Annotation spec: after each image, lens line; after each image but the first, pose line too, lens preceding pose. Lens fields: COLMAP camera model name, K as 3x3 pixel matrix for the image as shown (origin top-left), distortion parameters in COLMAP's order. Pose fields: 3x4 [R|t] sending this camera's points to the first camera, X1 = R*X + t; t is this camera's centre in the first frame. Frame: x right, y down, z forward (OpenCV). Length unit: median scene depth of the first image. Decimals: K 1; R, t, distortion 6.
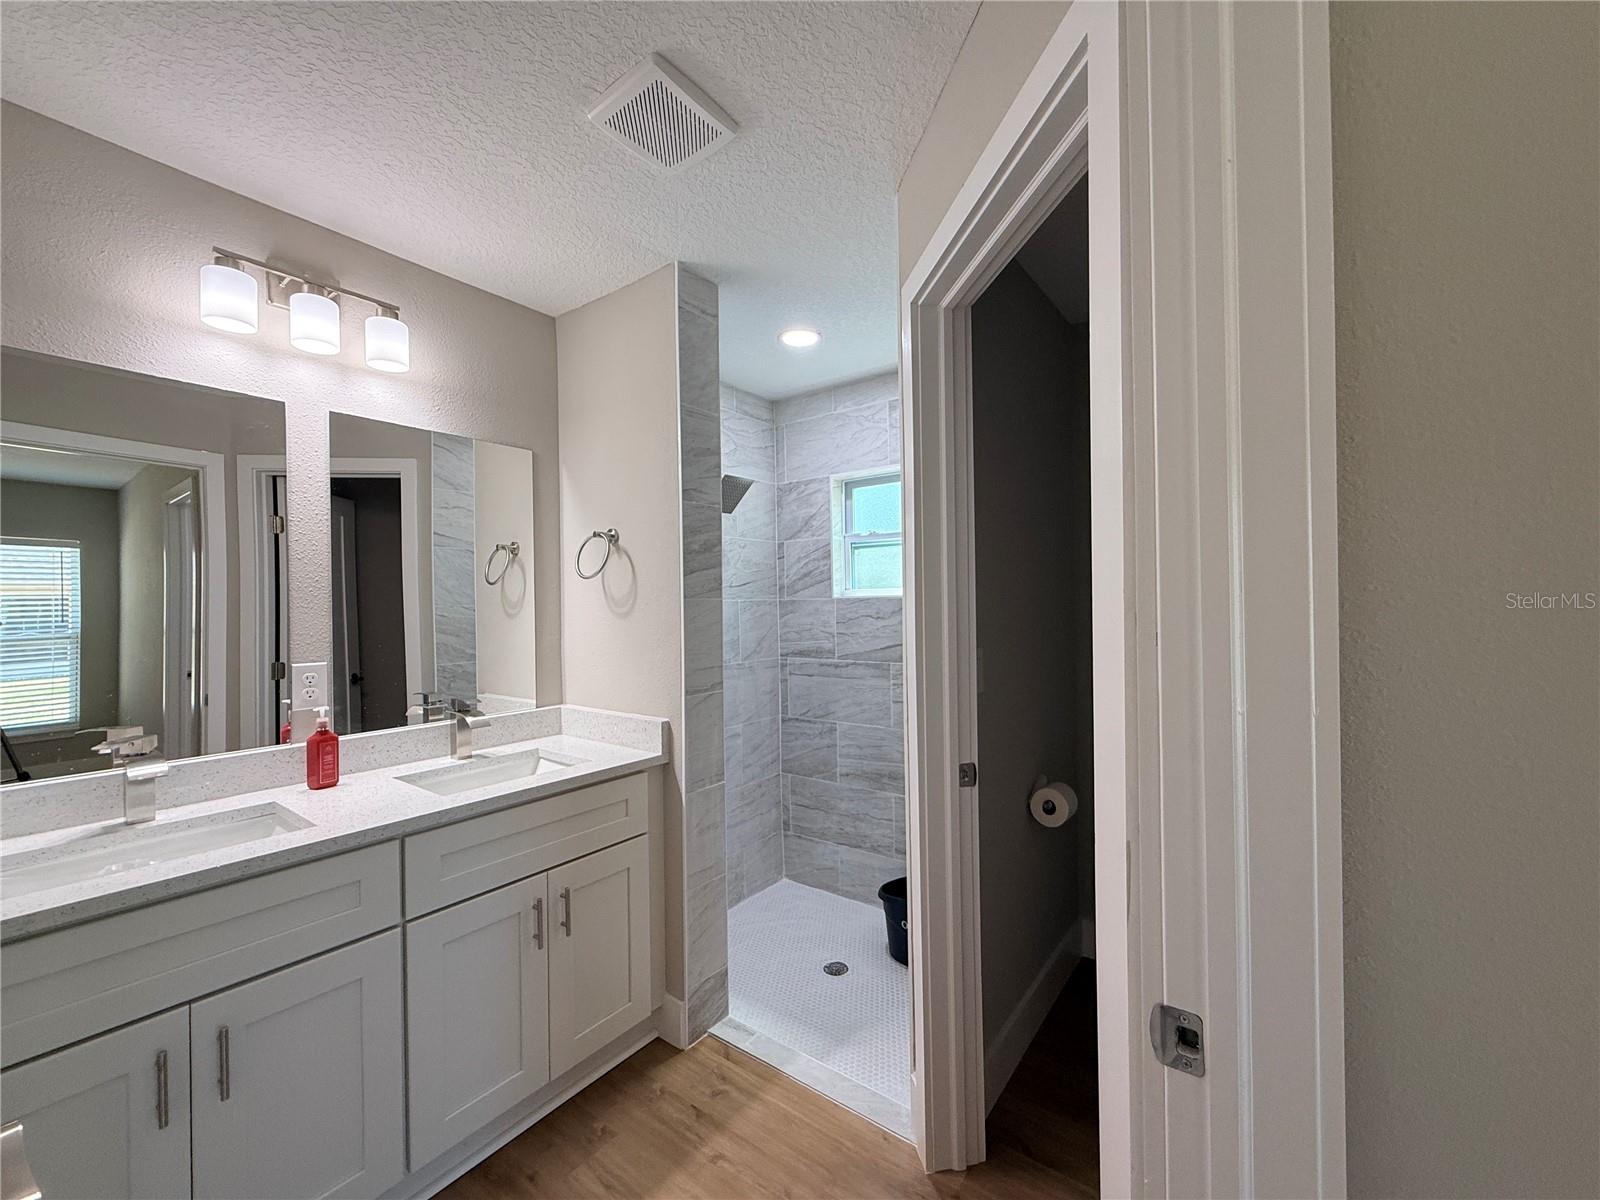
lens RADIAL K [[632.6, 0, 804.8], [0, 632.6, 602.3], [0, 0, 1]] dist [0.001713, -0.000275]
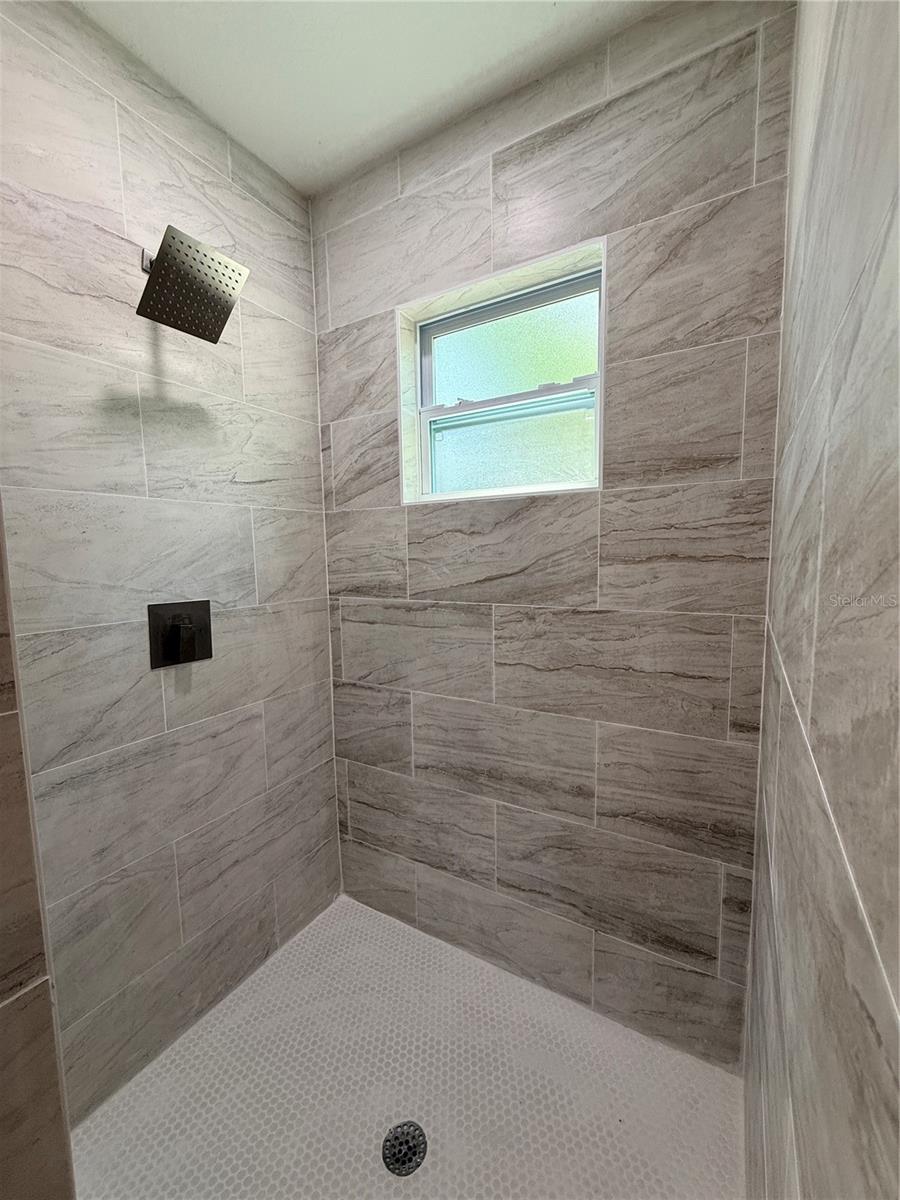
lens RADIAL K [[474.5, 0, 450.3], [0, 474.5, 602.0], [0, 0, 1]] dist [0.001713, -0.000275]
pose [[0.994639, -0.012106, 0.102696, 0.041669], [0.001329, 0.994539, 0.104357, 0.041025], [-0.103398, -0.103661, 0.989224, 0.494403]]
